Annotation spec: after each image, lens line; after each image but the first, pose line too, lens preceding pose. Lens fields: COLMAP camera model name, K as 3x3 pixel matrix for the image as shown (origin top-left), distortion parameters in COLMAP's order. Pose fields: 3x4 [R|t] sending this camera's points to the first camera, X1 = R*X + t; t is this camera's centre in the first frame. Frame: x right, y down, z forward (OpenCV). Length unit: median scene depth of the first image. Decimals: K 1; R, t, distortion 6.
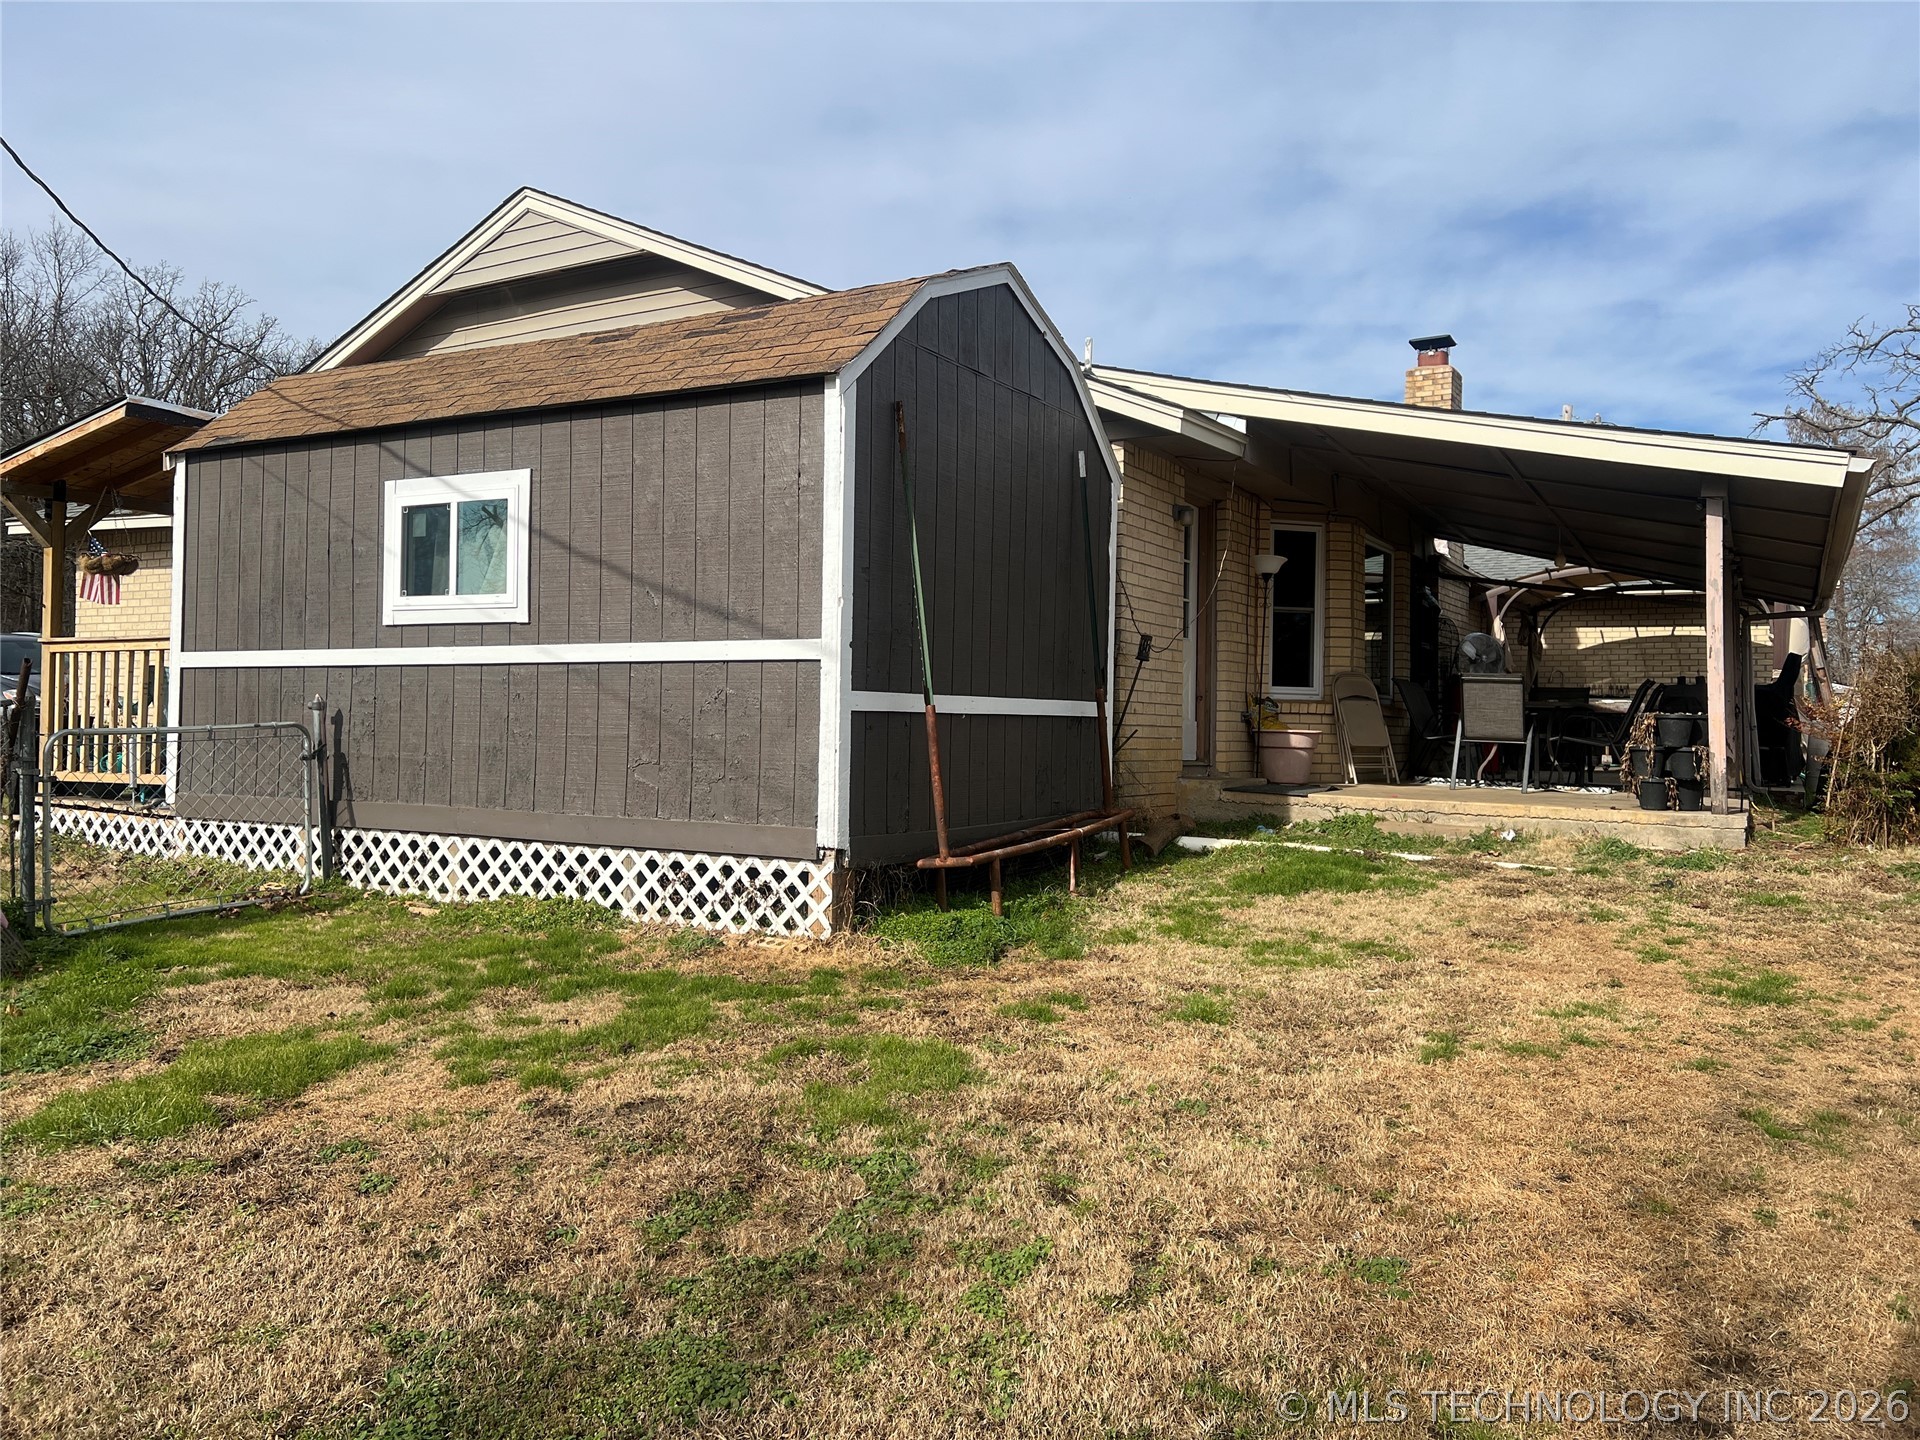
lens RADIAL K [[1411.4, 0, 954.3], [0, 1411.4, 711.3], [0, 0, 1]] dist [0.048080, -0.080767]
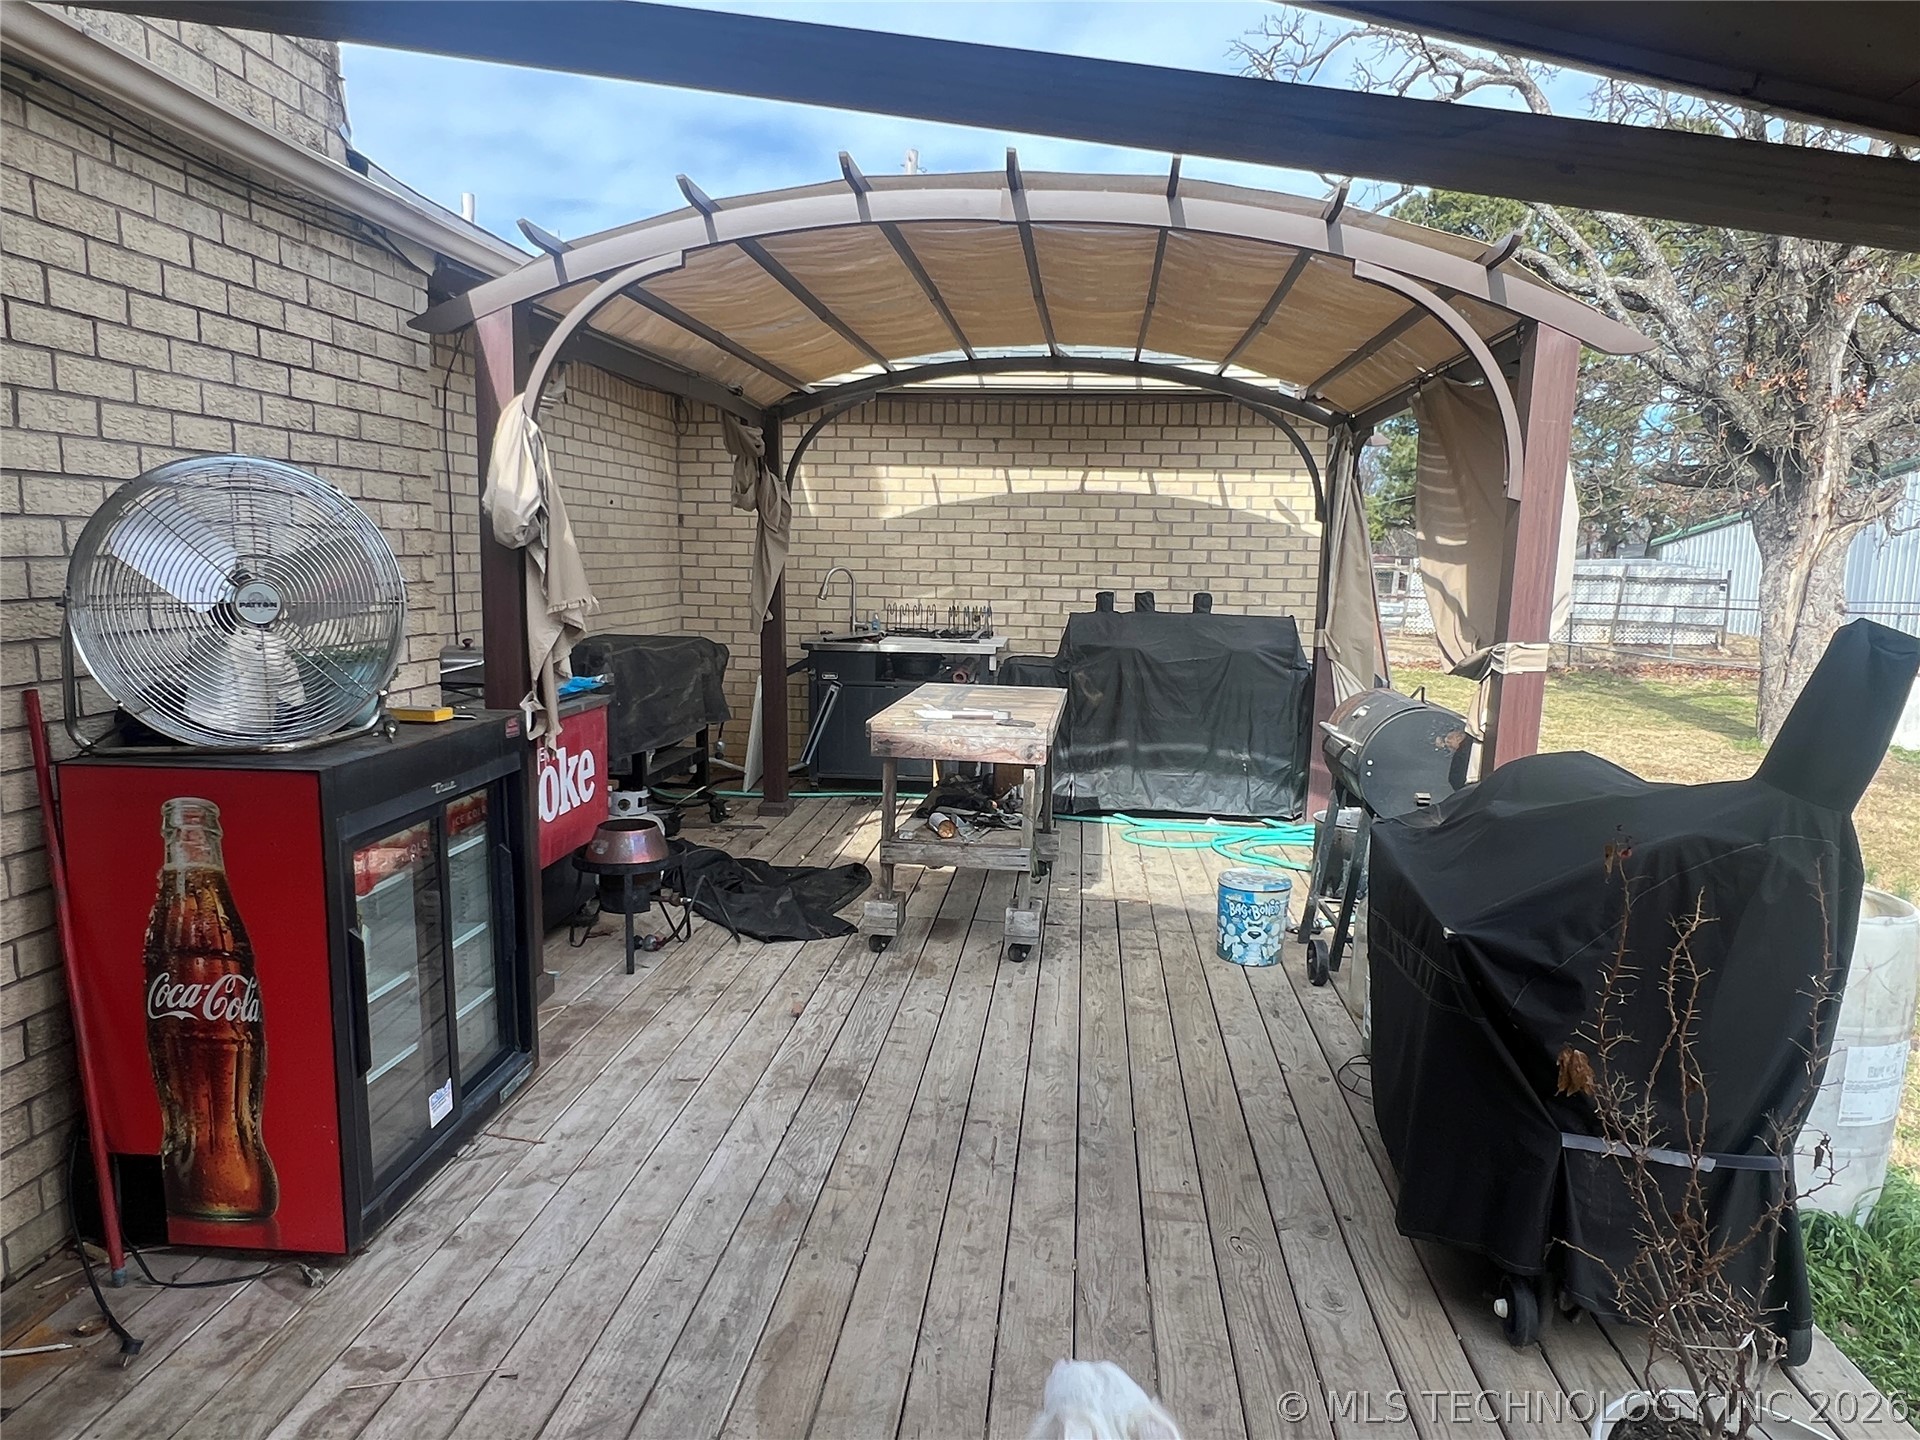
lens RADIAL K [[1233.4, 0, 944.7], [0, 1233.4, 712.7], [0, 0, 1]] dist [-0.000610, -0.005762]
pose [[0.916137, -0.046342, 0.398177, 0.315803], [-0.006442, 0.991465, 0.130214, -0.035375], [-0.400813, -0.121859, 0.908020, 0.671331]]
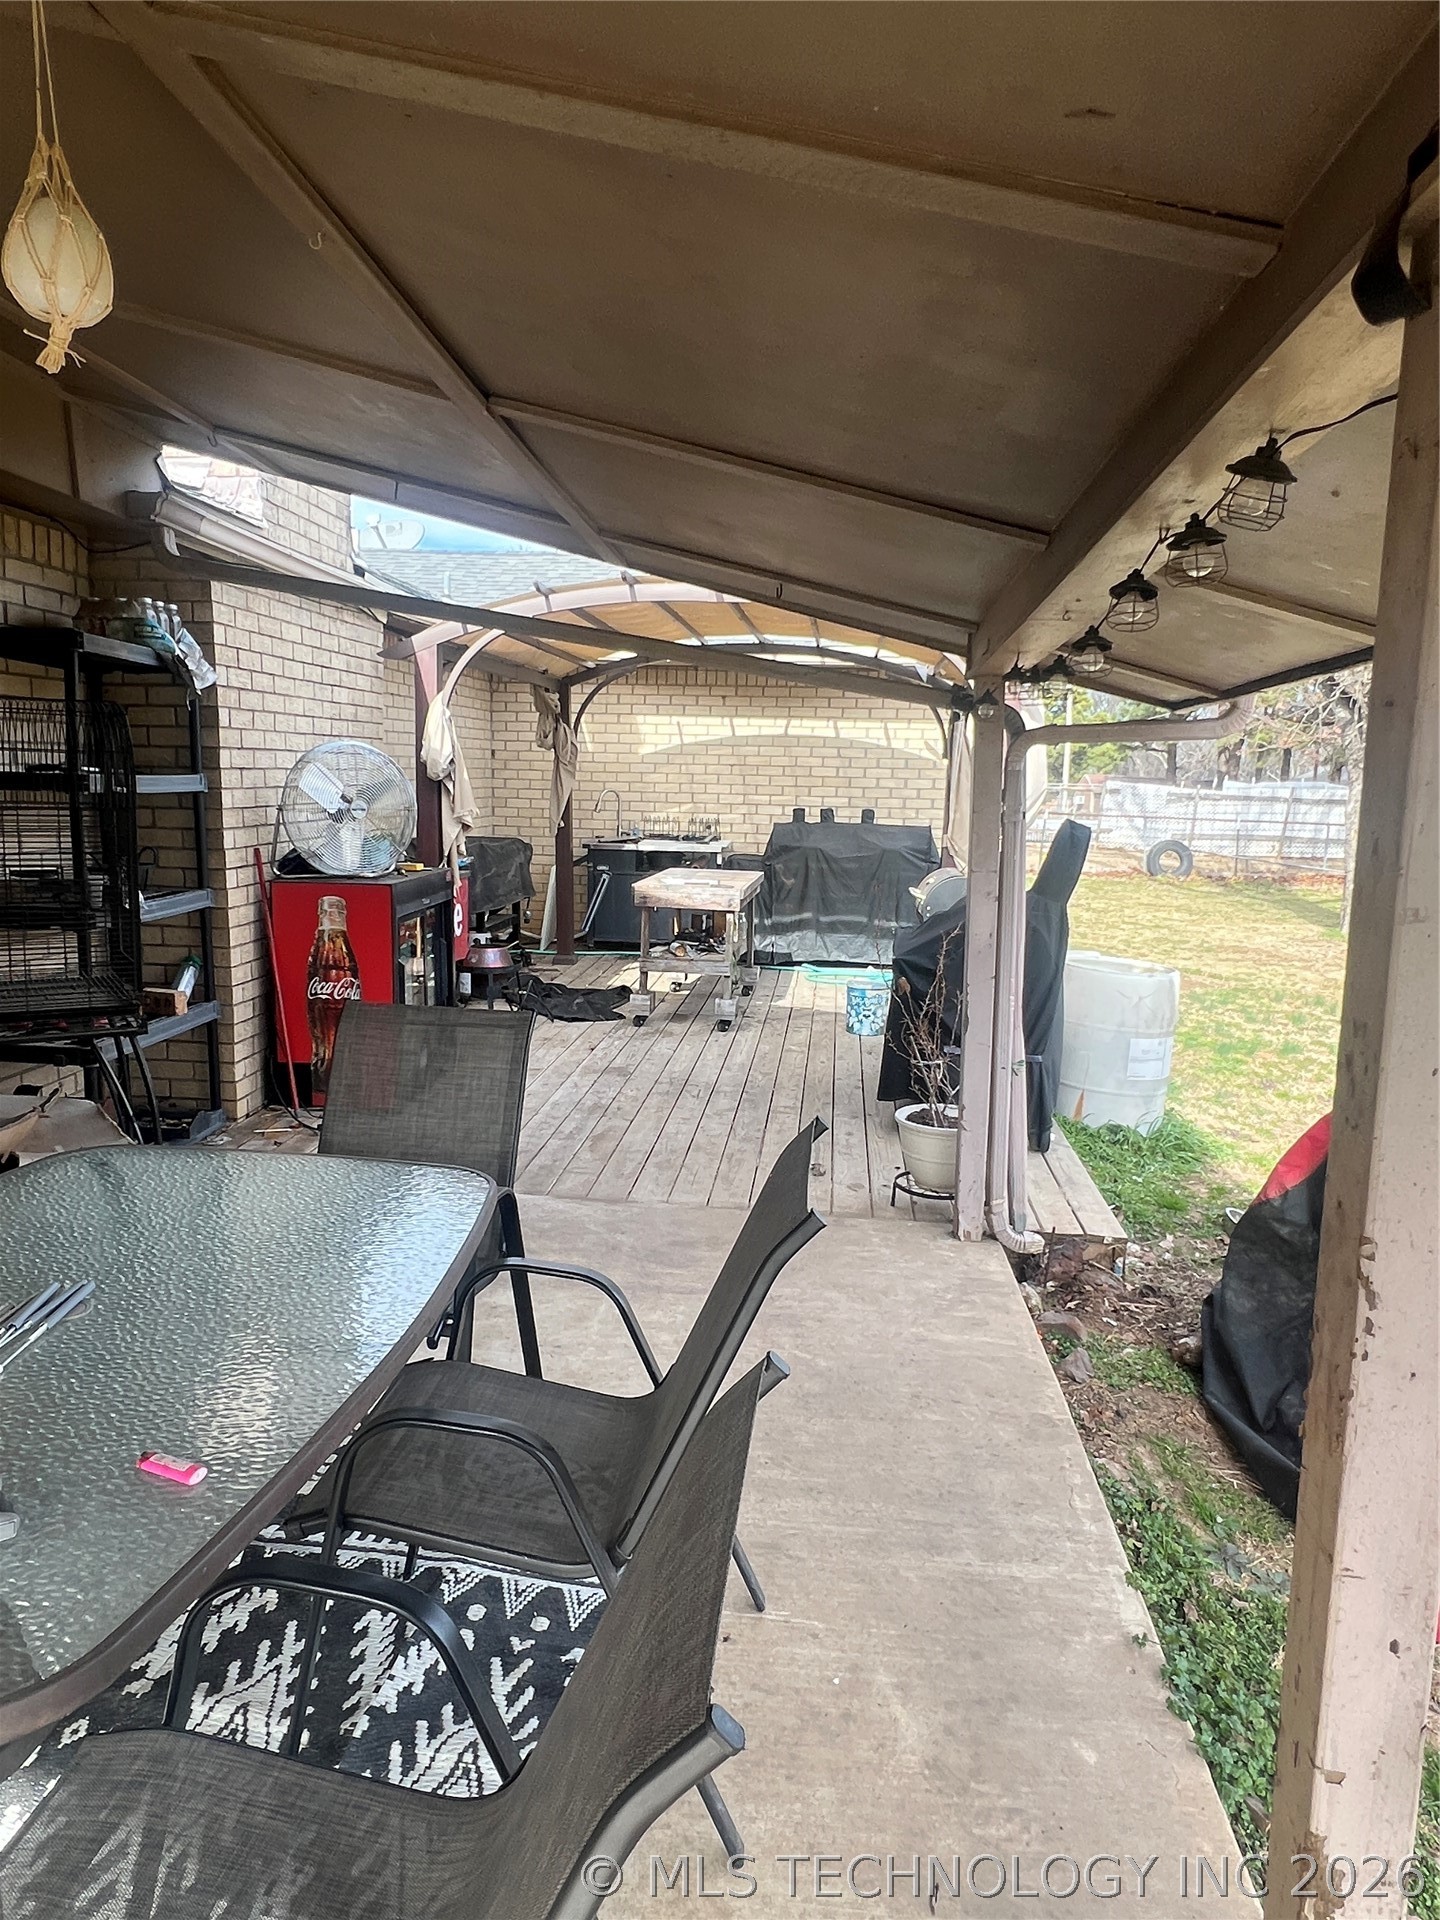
lens RADIAL K [[1233.4, 0, 707.5], [0, 1233.4, 977.0], [0, 0, 1]] dist [-0.000610, -0.005762]
pose [[0.914144, -0.057616, 0.401275, 0.262556], [-0.011036, 0.985945, 0.166707, -0.039306], [-0.405240, -0.156823, 0.900659, 0.533383]]
